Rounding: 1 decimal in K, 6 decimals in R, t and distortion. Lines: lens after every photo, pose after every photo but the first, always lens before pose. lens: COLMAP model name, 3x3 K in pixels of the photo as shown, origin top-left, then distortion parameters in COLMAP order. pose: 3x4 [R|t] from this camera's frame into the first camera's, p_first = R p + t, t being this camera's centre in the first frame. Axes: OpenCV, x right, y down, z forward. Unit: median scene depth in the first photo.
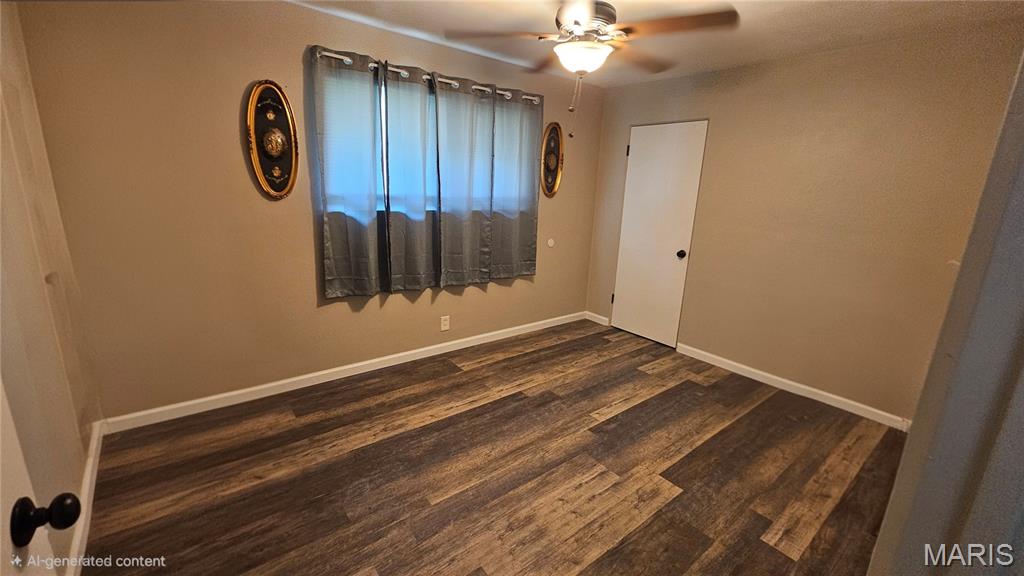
lens RADIAL K [[421.7, 0, 512.0], [0, 421.7, 288.0], [0, 0, 1]] dist [0.011343, -0.000166]
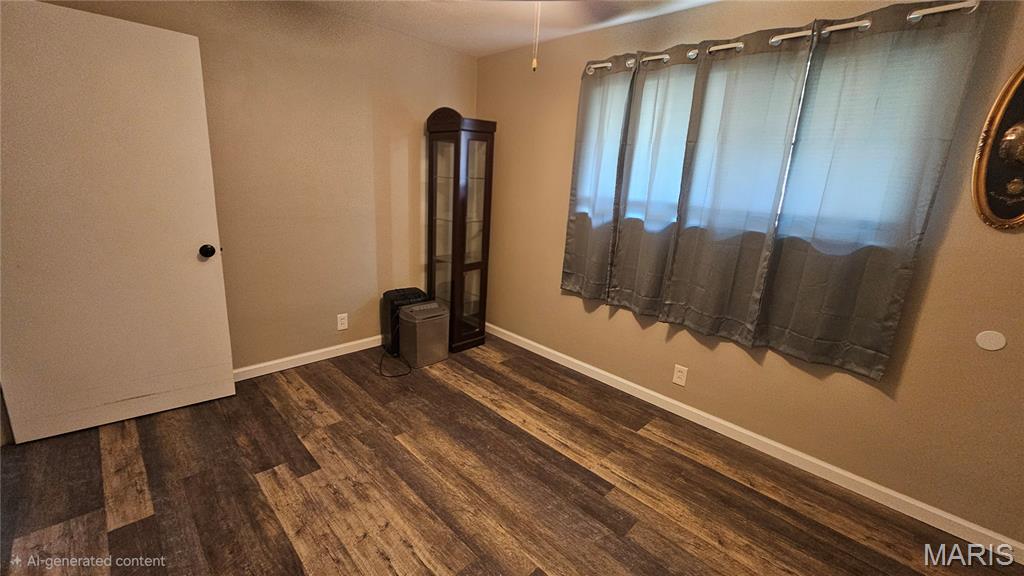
lens RADIAL K [[421.7, 0, 512.0], [0, 421.7, 288.0], [0, 0, 1]] dist [0.011343, -0.000166]
pose [[0.091996, 0.203069, -0.974833, 0.628295], [-0.289254, 0.942220, 0.168978, -0.124489], [0.952821, 0.266429, 0.145420, 0.701893]]
